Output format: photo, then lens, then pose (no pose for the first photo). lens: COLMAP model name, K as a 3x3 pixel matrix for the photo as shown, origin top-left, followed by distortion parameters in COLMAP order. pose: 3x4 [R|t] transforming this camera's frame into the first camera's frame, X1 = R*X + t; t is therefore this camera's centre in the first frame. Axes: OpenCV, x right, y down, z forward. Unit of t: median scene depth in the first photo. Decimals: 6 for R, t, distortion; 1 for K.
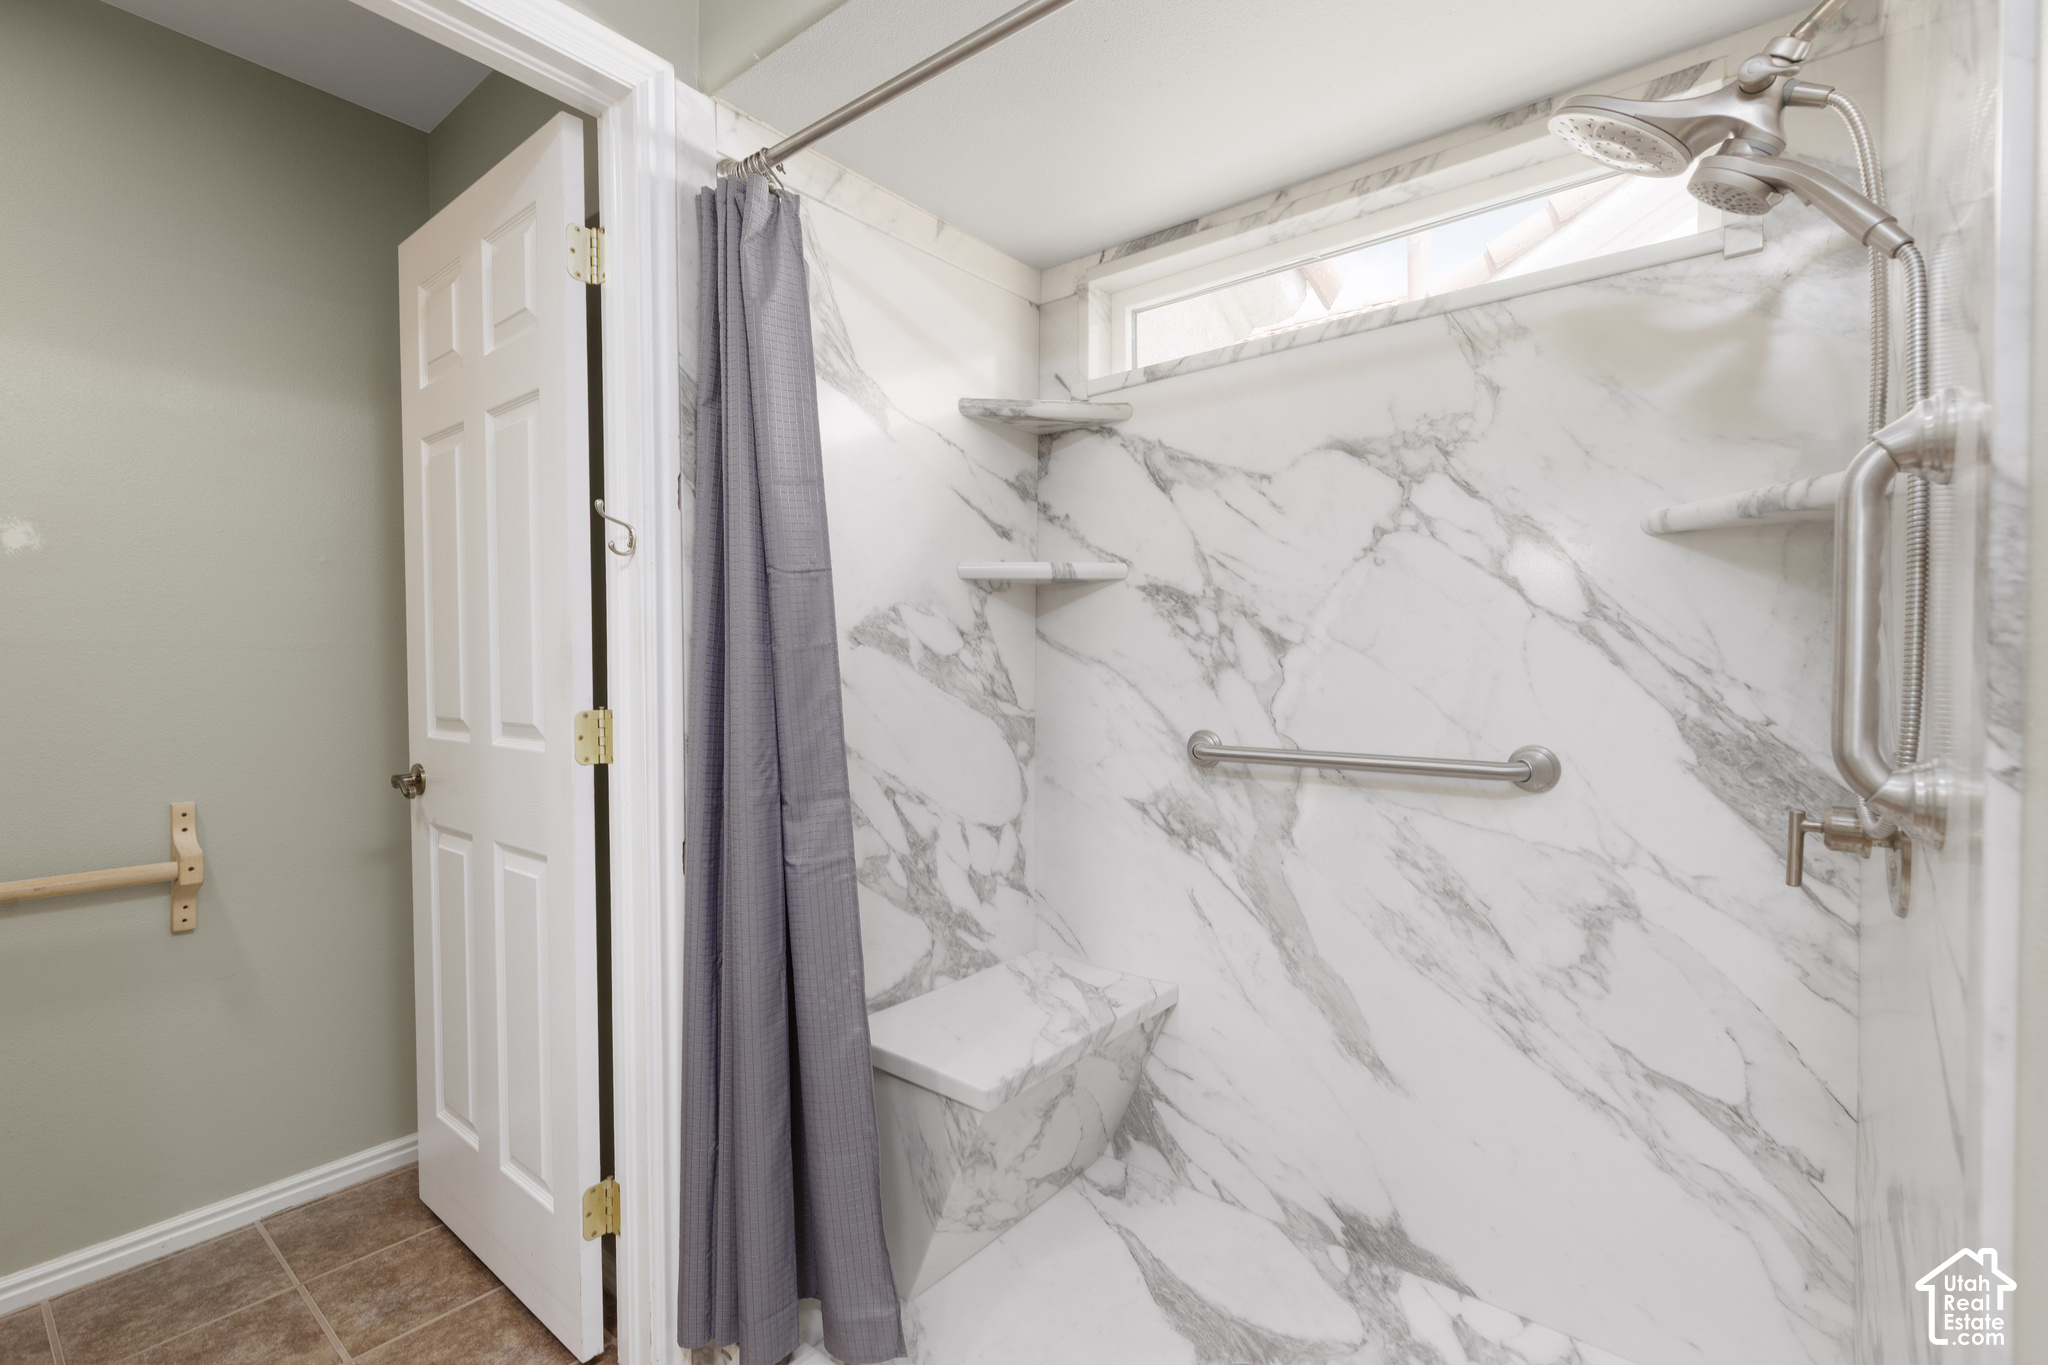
lens RADIAL K [[929.5, 0, 1032.5], [0, 929.5, 684.6], [0, 0, 1]] dist [0.001758, 0.000550]
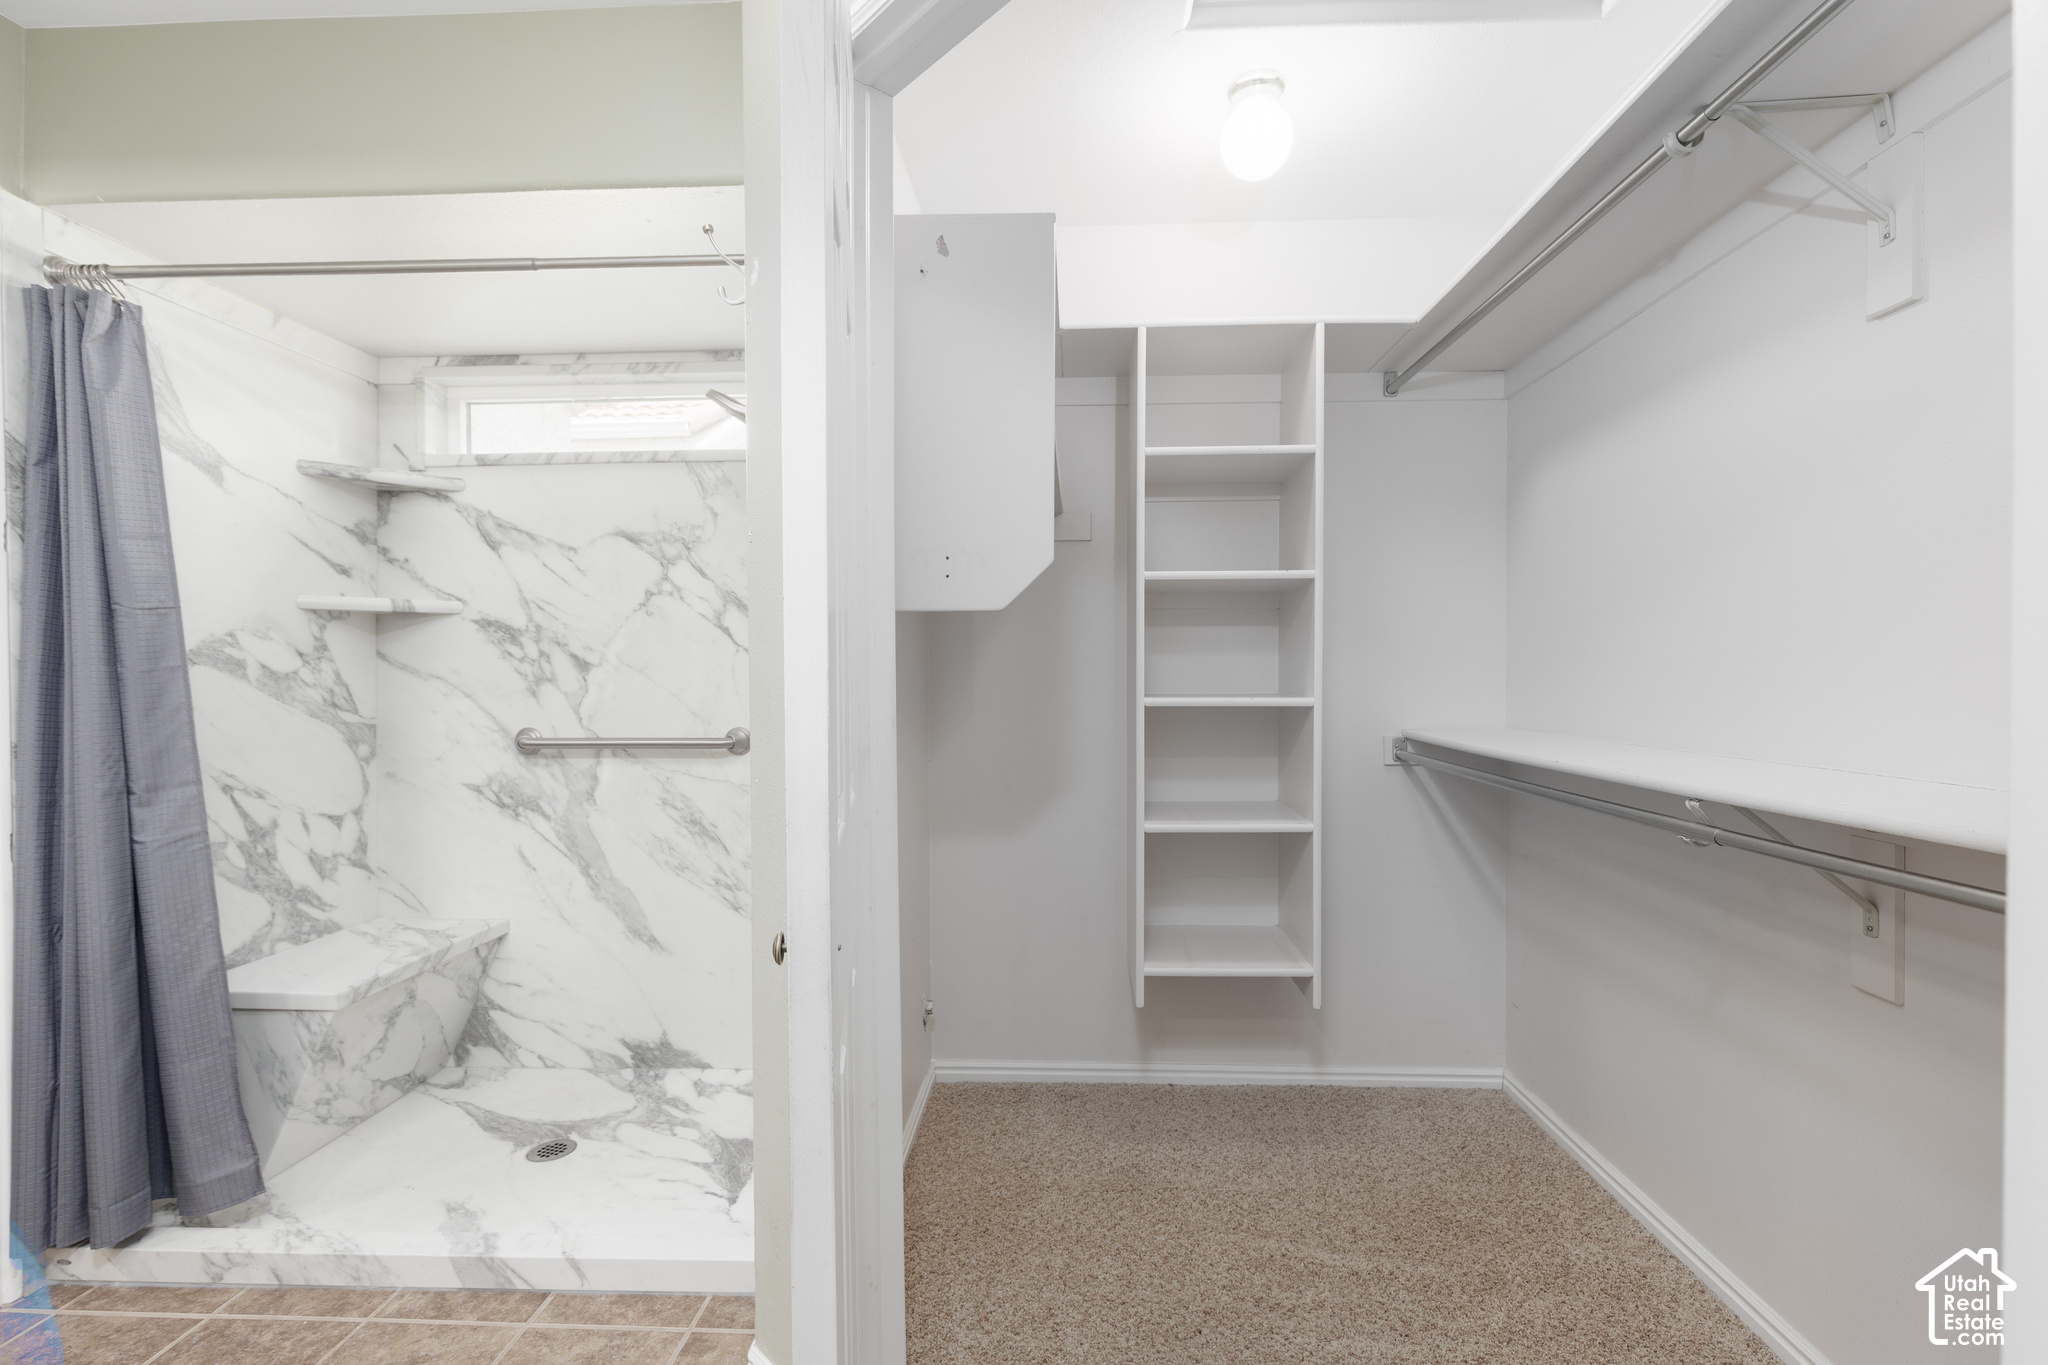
lens RADIAL K [[929.5, 0, 1032.5], [0, 929.5, 684.6], [0, 0, 1]] dist [0.001758, 0.000550]
pose [[0.813356, -0.007426, 0.581719, -0.007932], [0.014232, 0.999873, -0.007135, 0.006127], [-0.581593, 0.014082, 0.813358, -0.578558]]
